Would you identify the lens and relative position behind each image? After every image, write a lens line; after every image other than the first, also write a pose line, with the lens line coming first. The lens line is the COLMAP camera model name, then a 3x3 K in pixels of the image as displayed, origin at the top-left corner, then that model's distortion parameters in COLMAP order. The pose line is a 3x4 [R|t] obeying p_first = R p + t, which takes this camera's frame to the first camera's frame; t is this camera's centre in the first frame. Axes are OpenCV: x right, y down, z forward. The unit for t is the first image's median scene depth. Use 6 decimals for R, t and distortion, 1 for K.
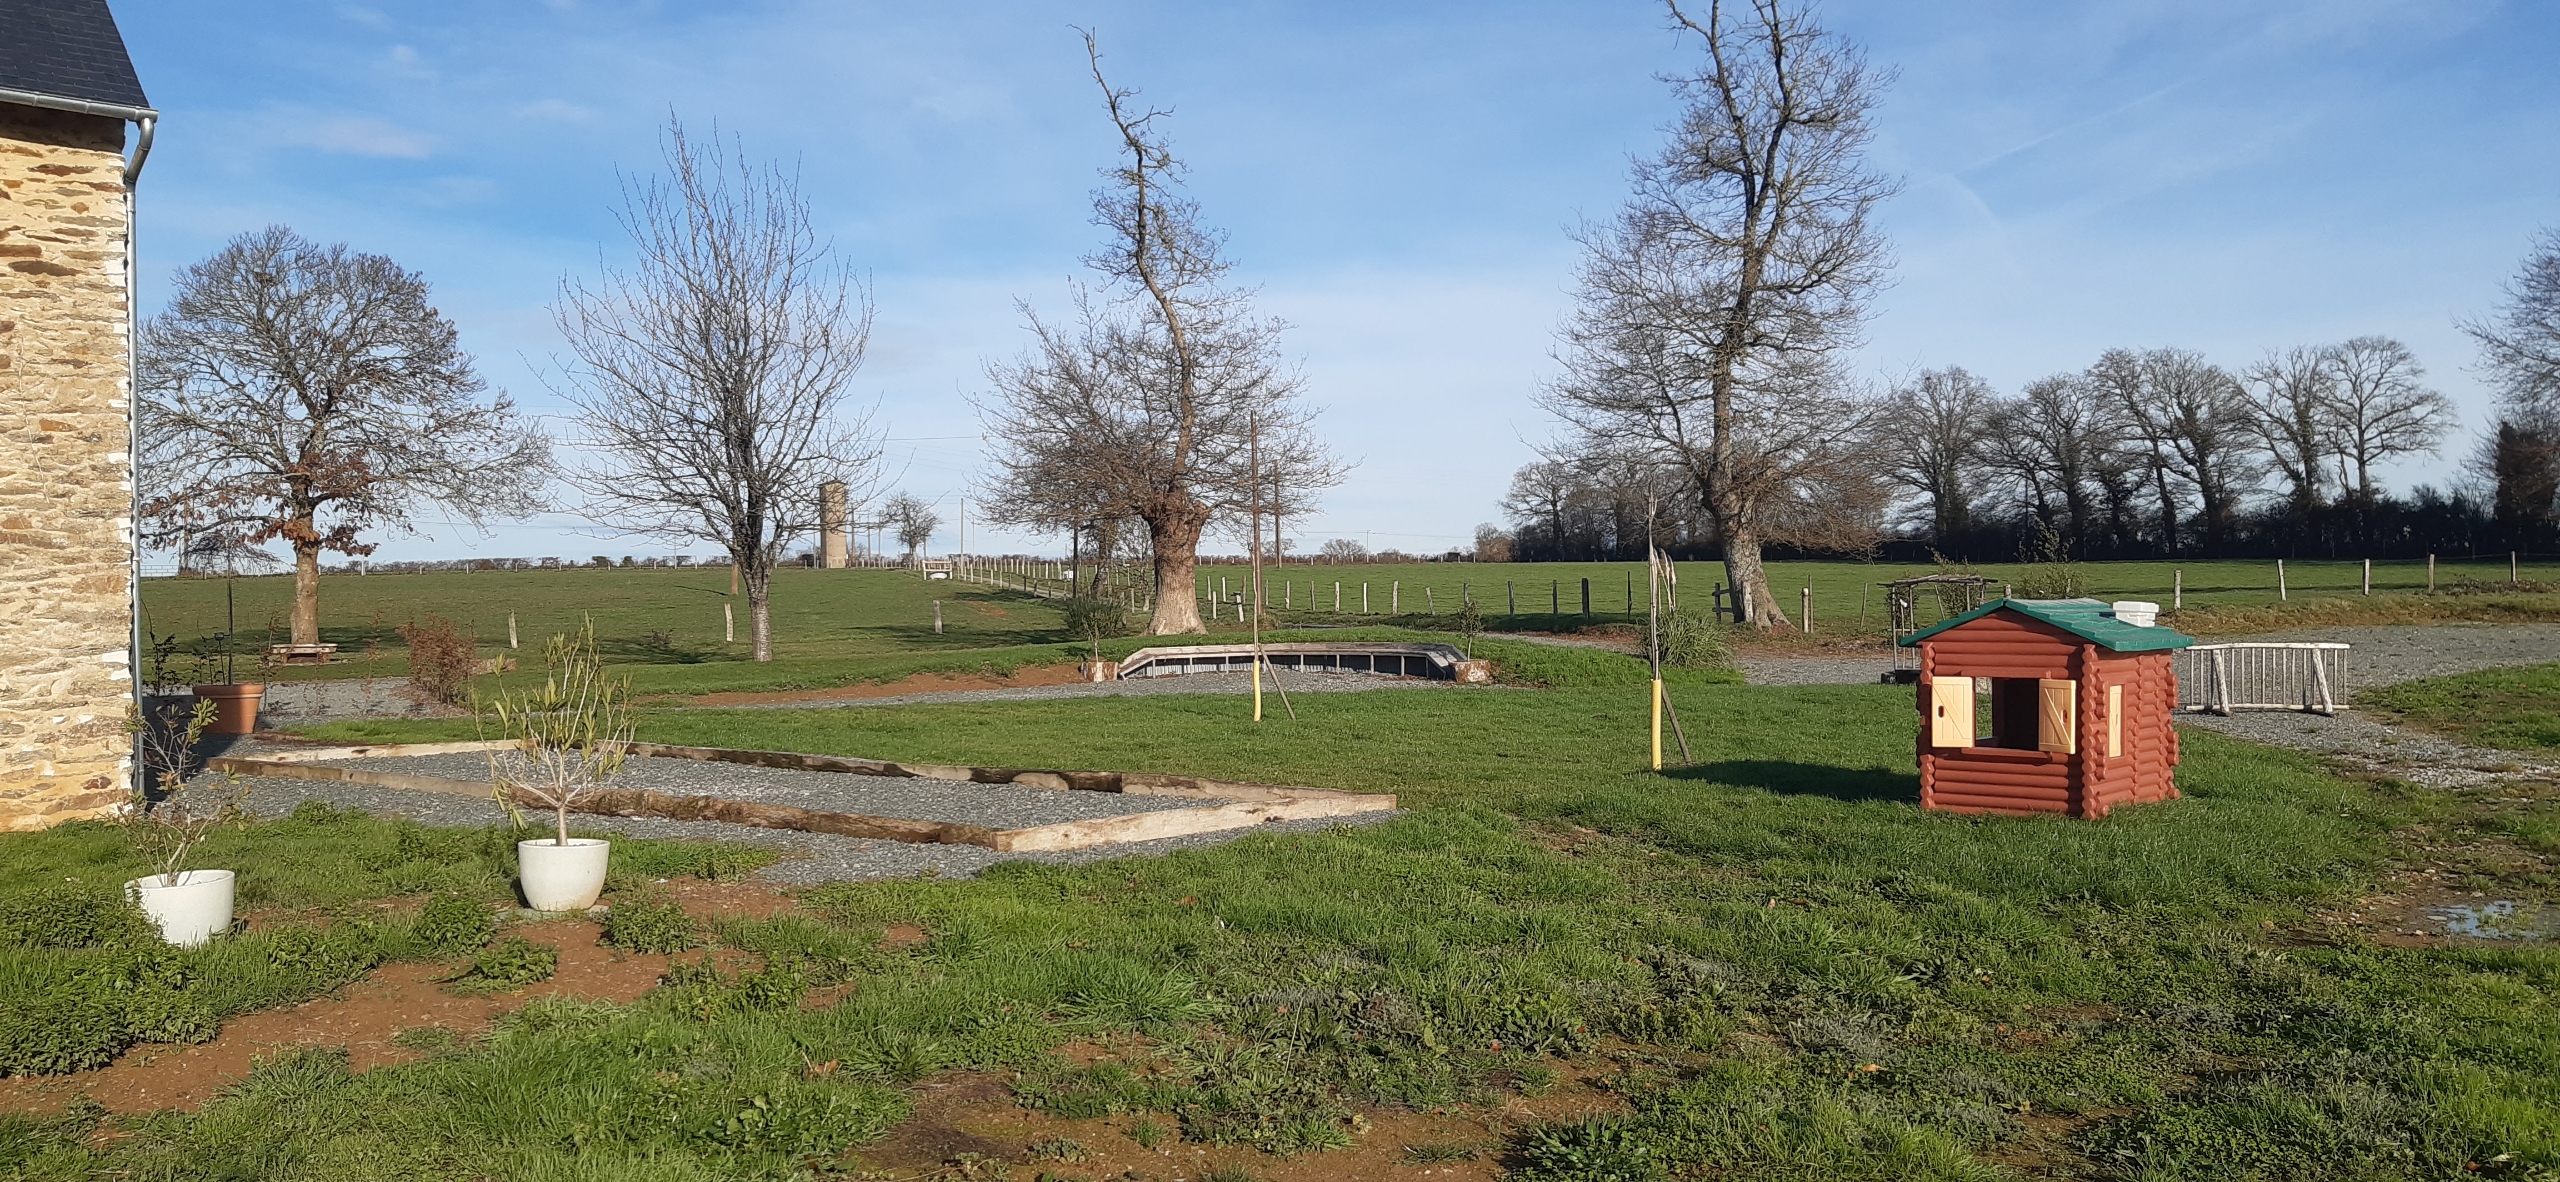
lens RADIAL K [[2186.8, 0, 1280.0], [0, 2186.8, 591.0], [0, 0, 1]] dist [0.224906, -0.871230]
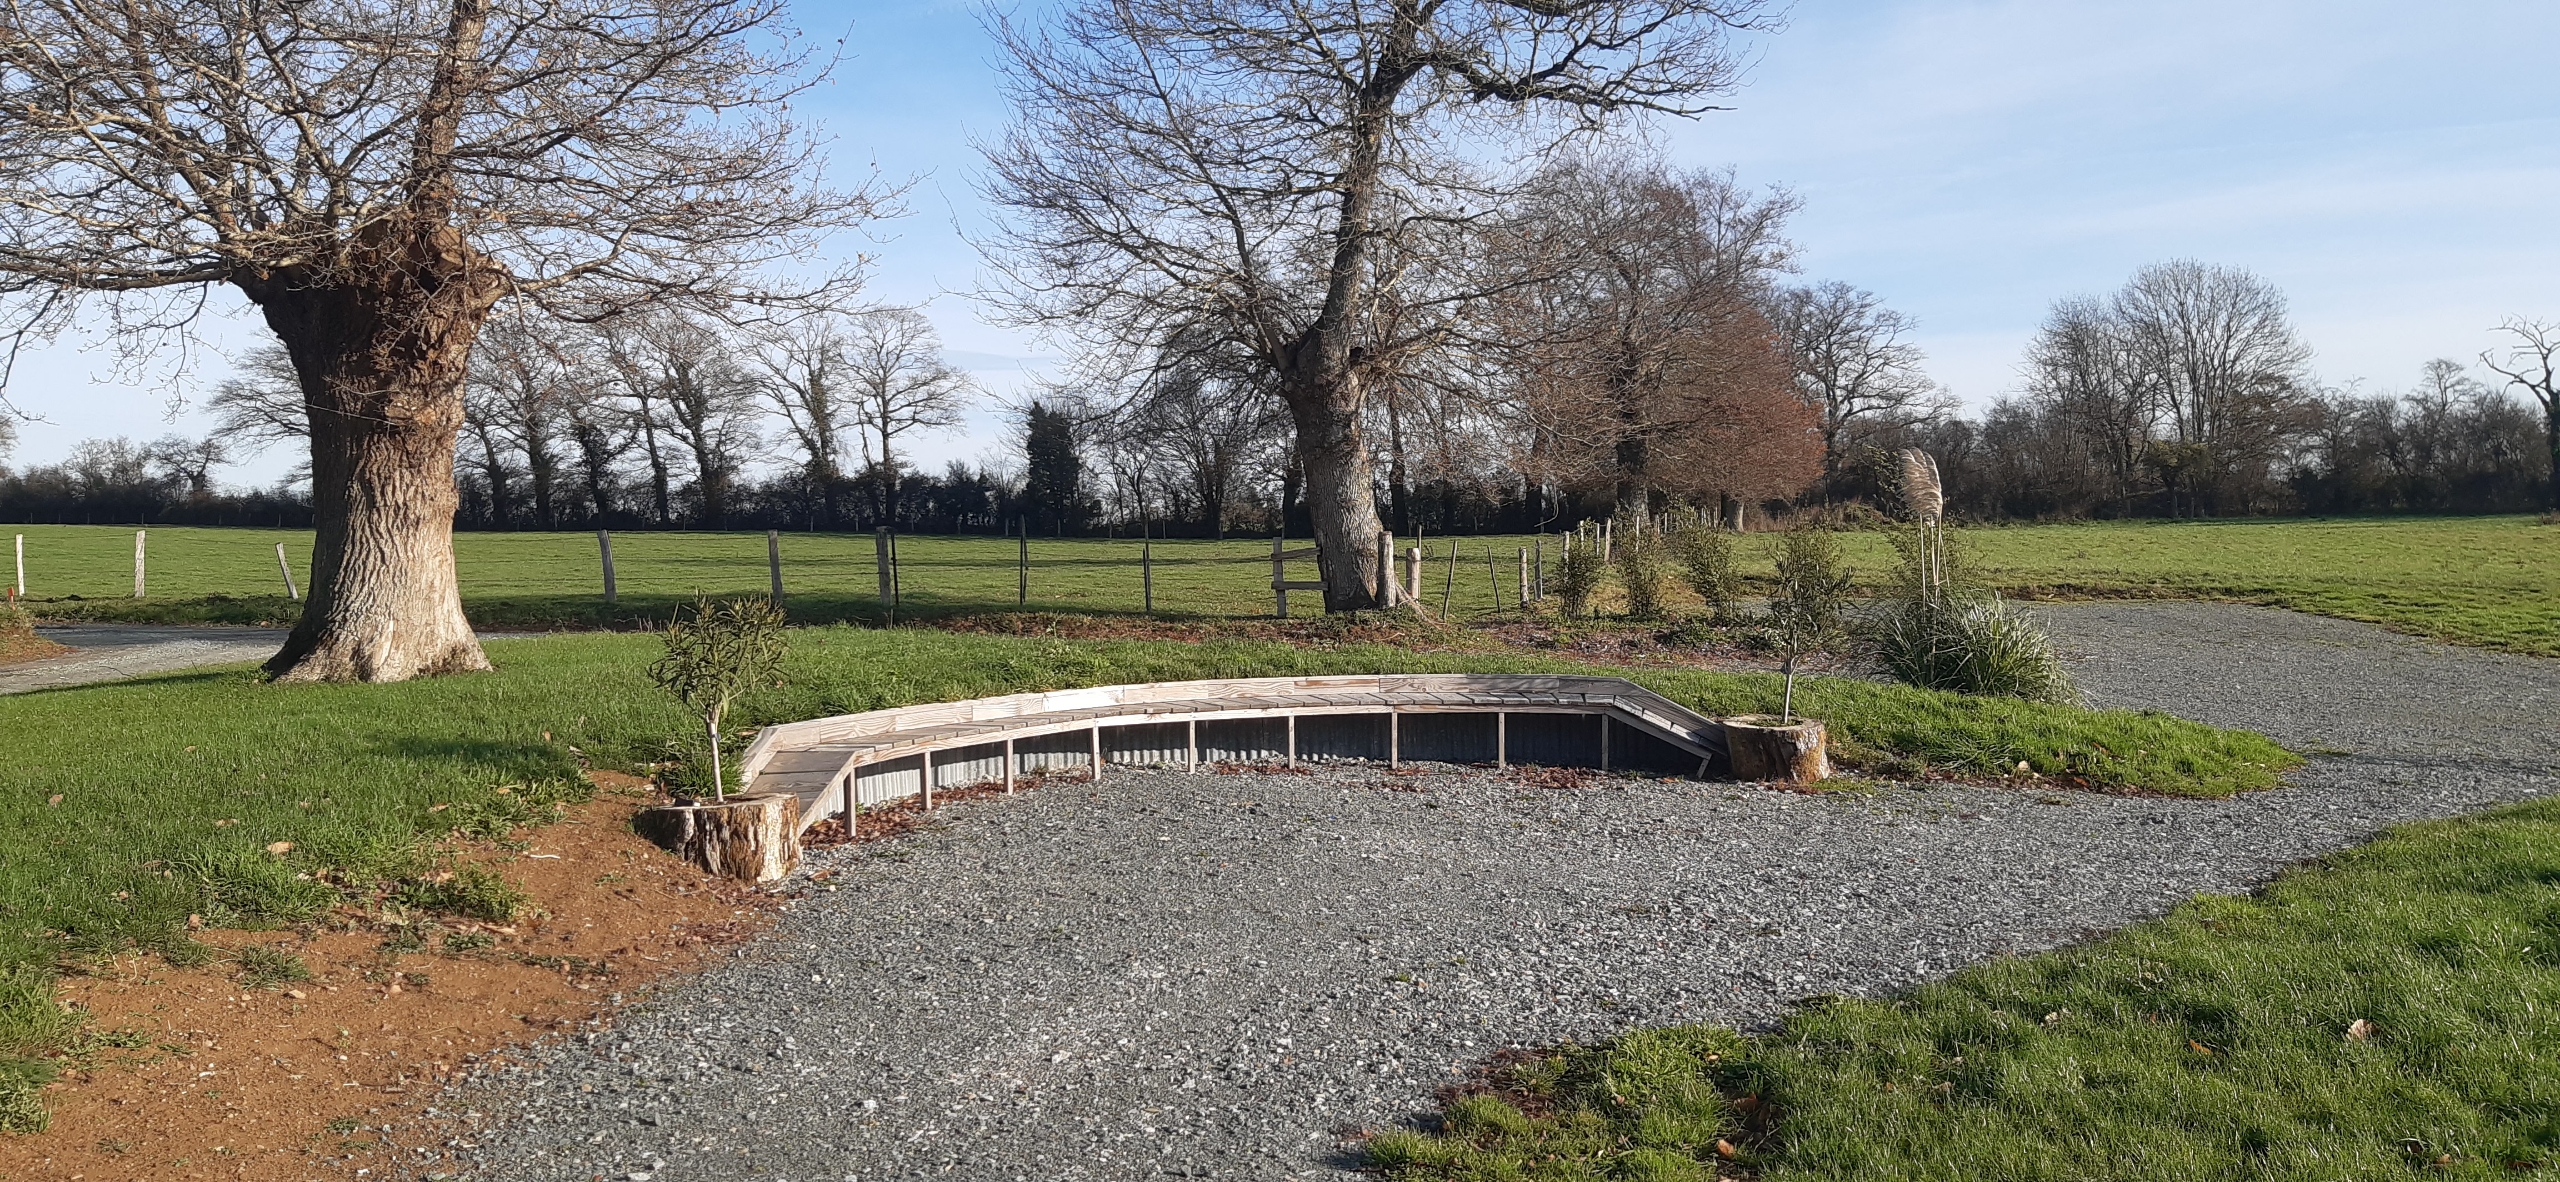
lens RADIAL K [[2186.8, 0, 1280.0], [0, 2186.8, 591.0], [0, 0, 1]] dist [0.224906, -0.871230]
pose [[0.708472, 0.004588, 0.705724, -0.227402], [-0.012058, 0.999912, 0.005604, 0.007181], [-0.705636, -0.012480, 0.708465, 0.769445]]
